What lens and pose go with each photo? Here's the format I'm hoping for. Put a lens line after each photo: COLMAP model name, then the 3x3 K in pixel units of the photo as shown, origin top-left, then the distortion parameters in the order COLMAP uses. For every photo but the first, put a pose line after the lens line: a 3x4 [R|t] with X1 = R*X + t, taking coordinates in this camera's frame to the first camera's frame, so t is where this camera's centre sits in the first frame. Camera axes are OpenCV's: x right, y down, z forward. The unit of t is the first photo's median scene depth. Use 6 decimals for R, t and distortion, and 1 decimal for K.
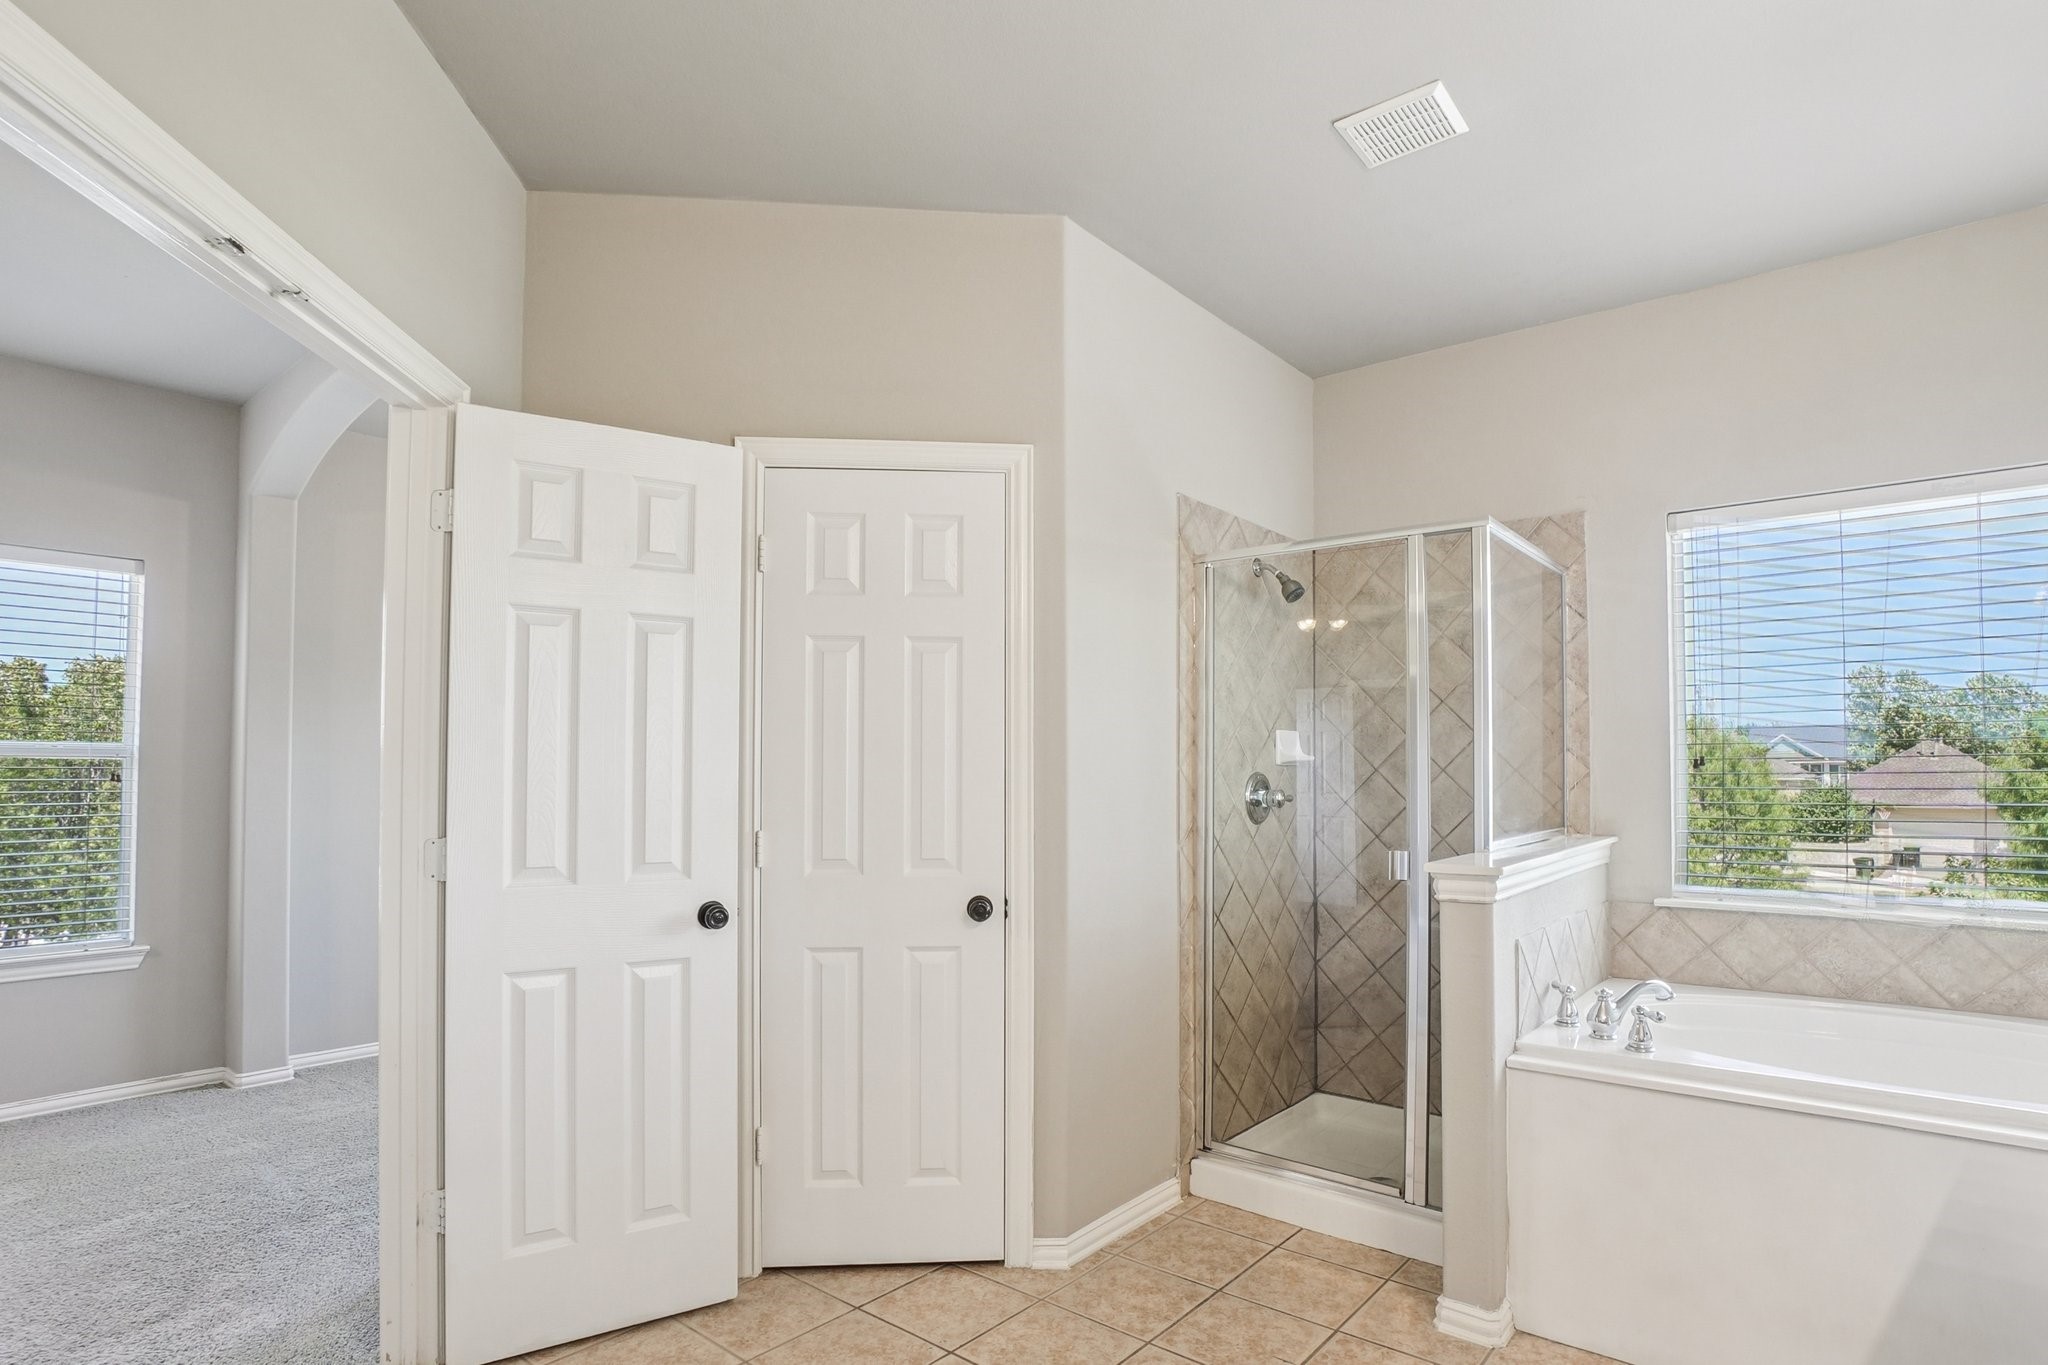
lens RADIAL K [[988.1, 0, 1023.0], [0, 988.1, 743.2], [0, 0, 1]] dist [-0.031509, 0.000169]
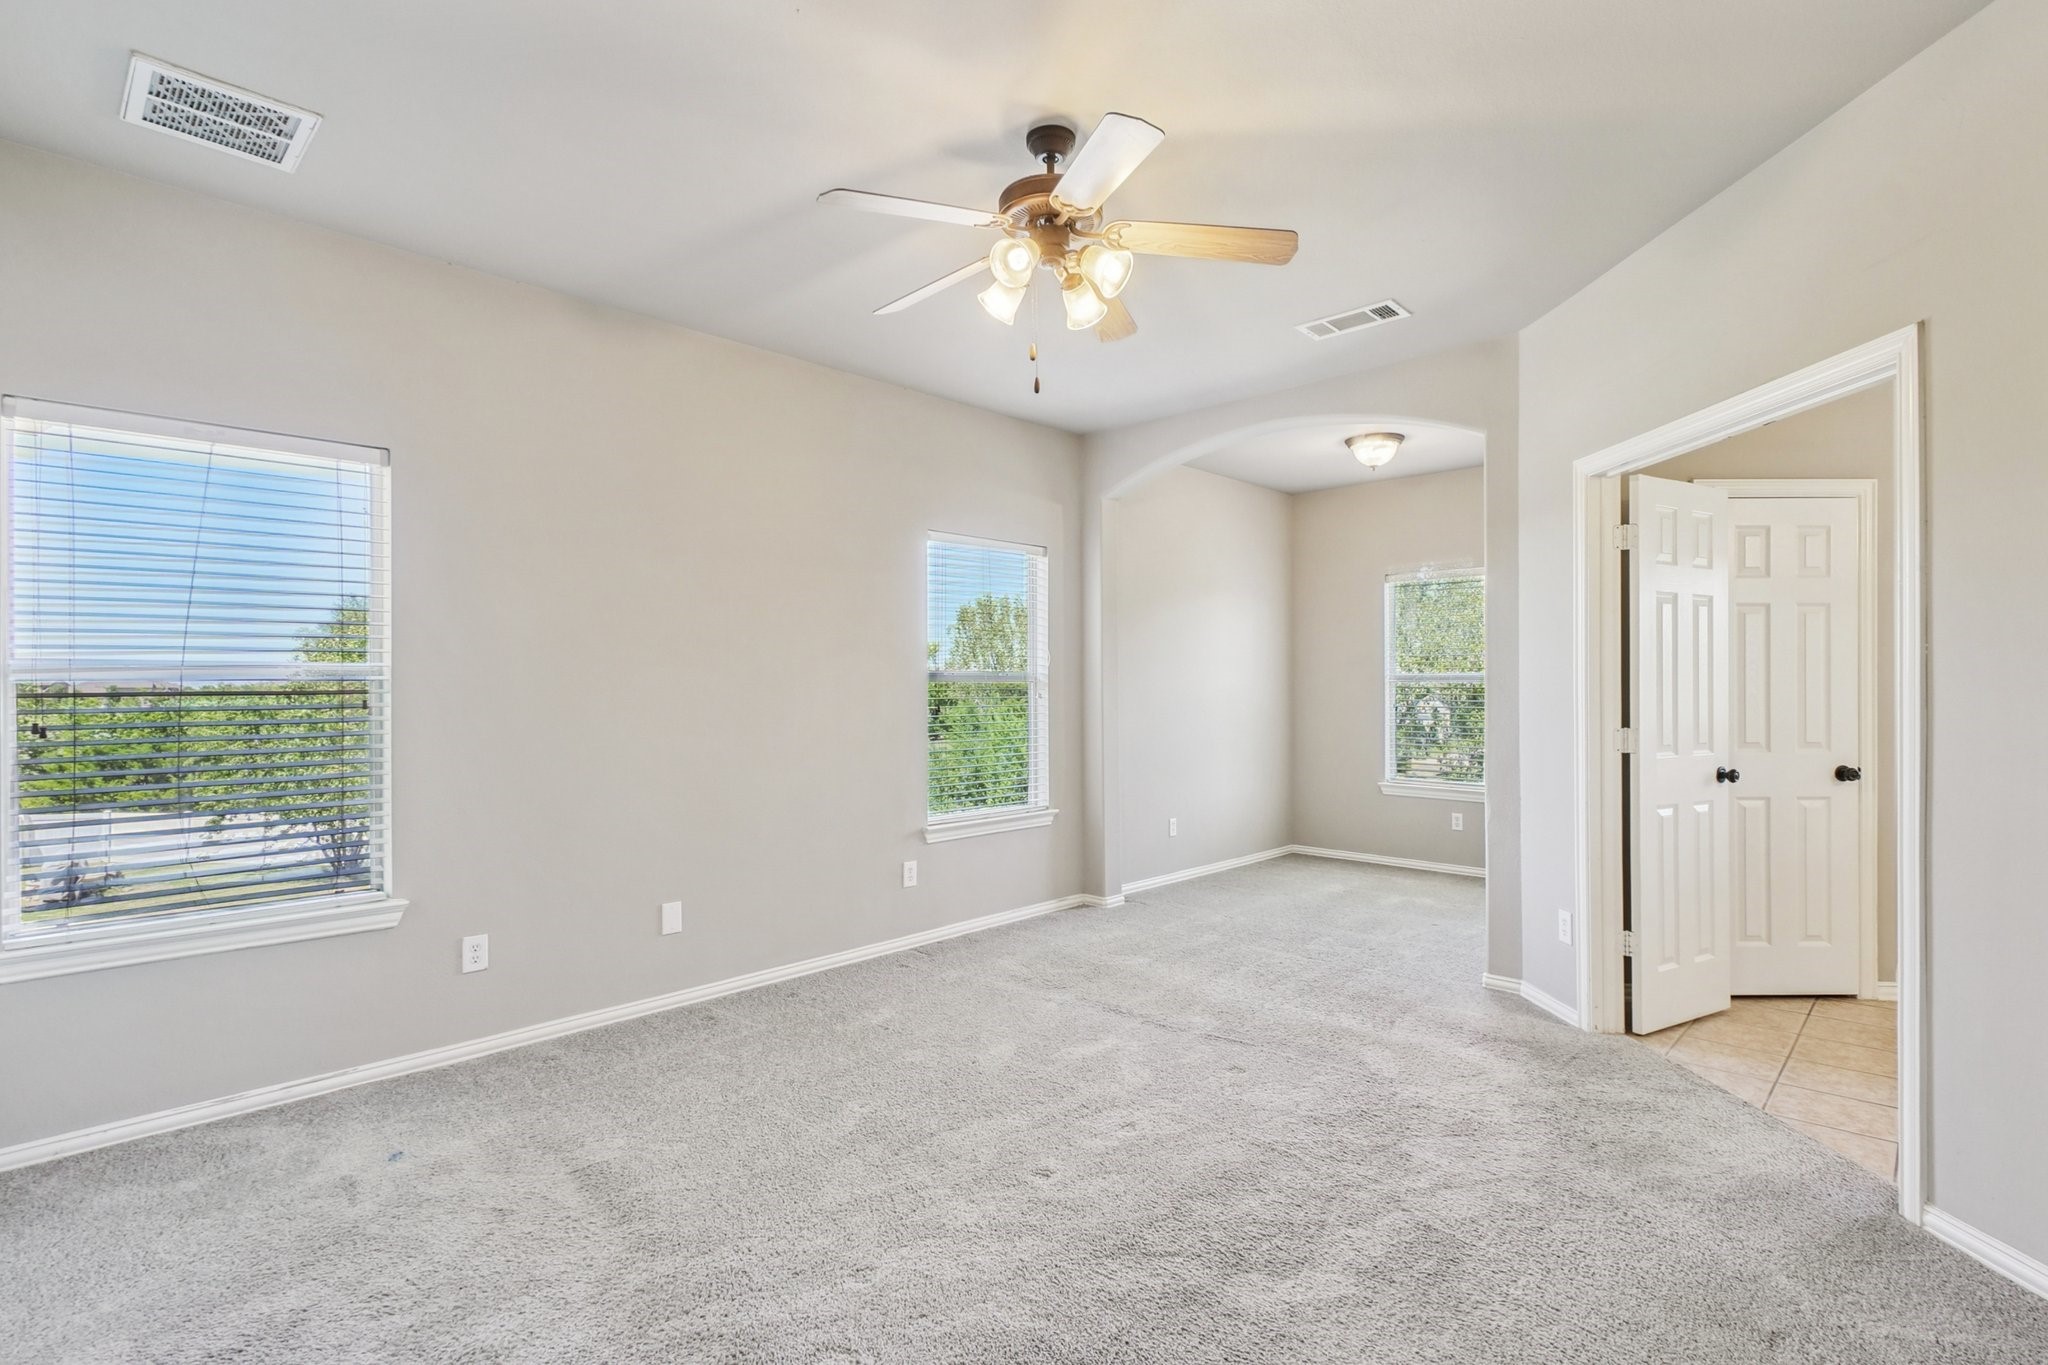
lens RADIAL K [[934.8, 0, 981.6], [0, 934.8, 687.7], [0, 0, 1]] dist [0.002315, 0.000181]
pose [[0.997348, -0.006586, -0.072487, -1.327757], [0.009153, 0.999341, 0.035133, -0.036245], [0.072208, -0.035703, 0.996750, -0.601685]]
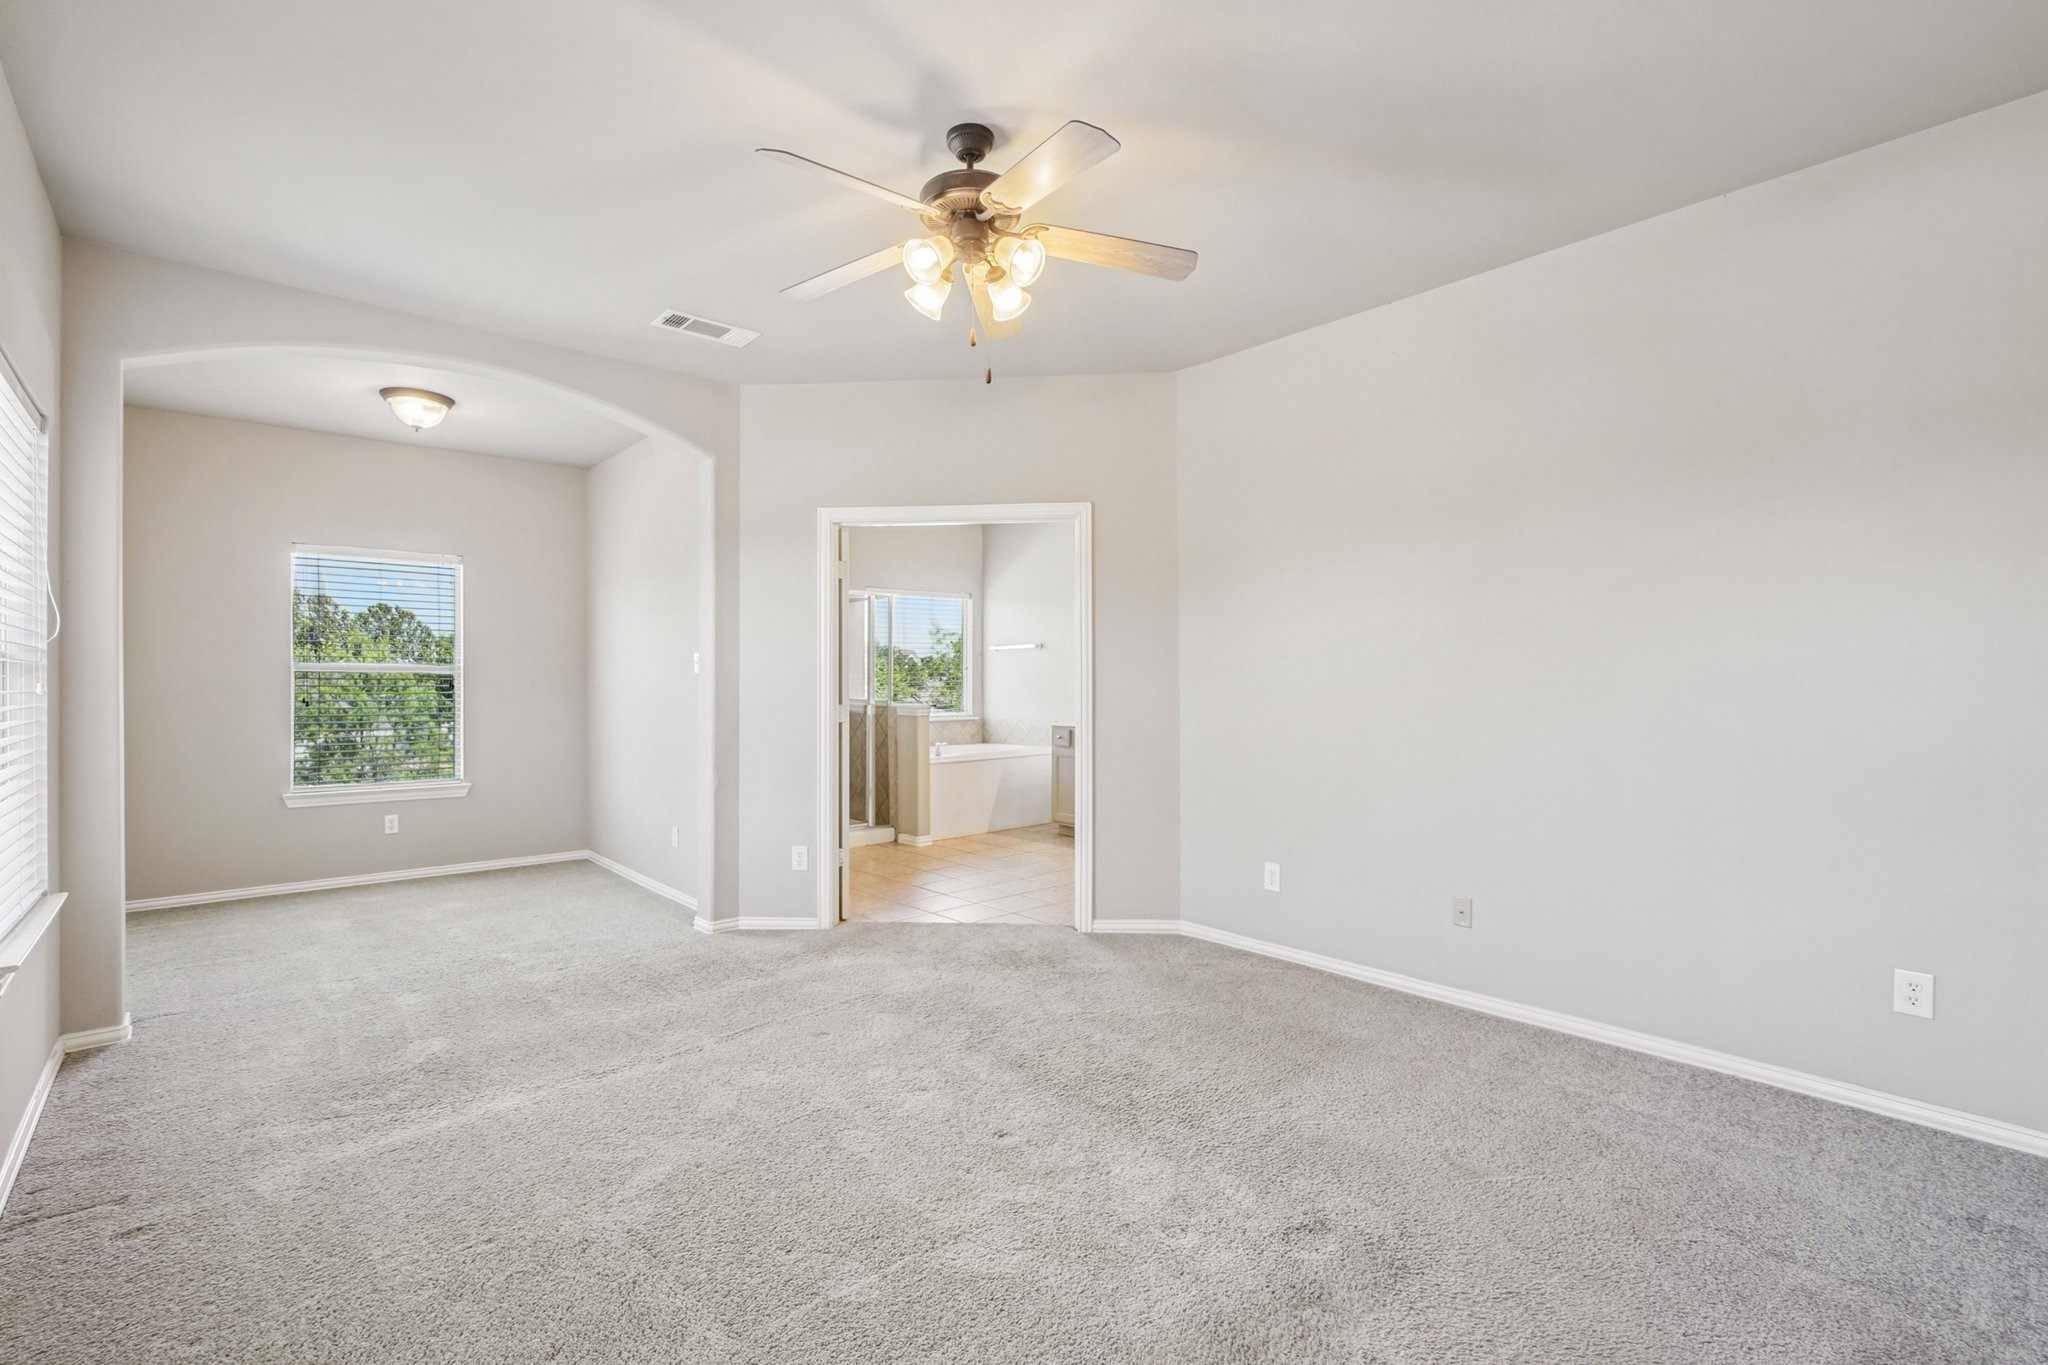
lens RADIAL K [[934.8, 0, 981.6], [0, 934.8, 687.7], [0, 0, 1]] dist [0.002315, 0.000181]
pose [[0.152087, -0.009389, 0.988323, -2.281610], [-0.035974, 0.999240, 0.015029, 0.001670], [-0.987712, -0.037840, 0.151633, 0.197868]]
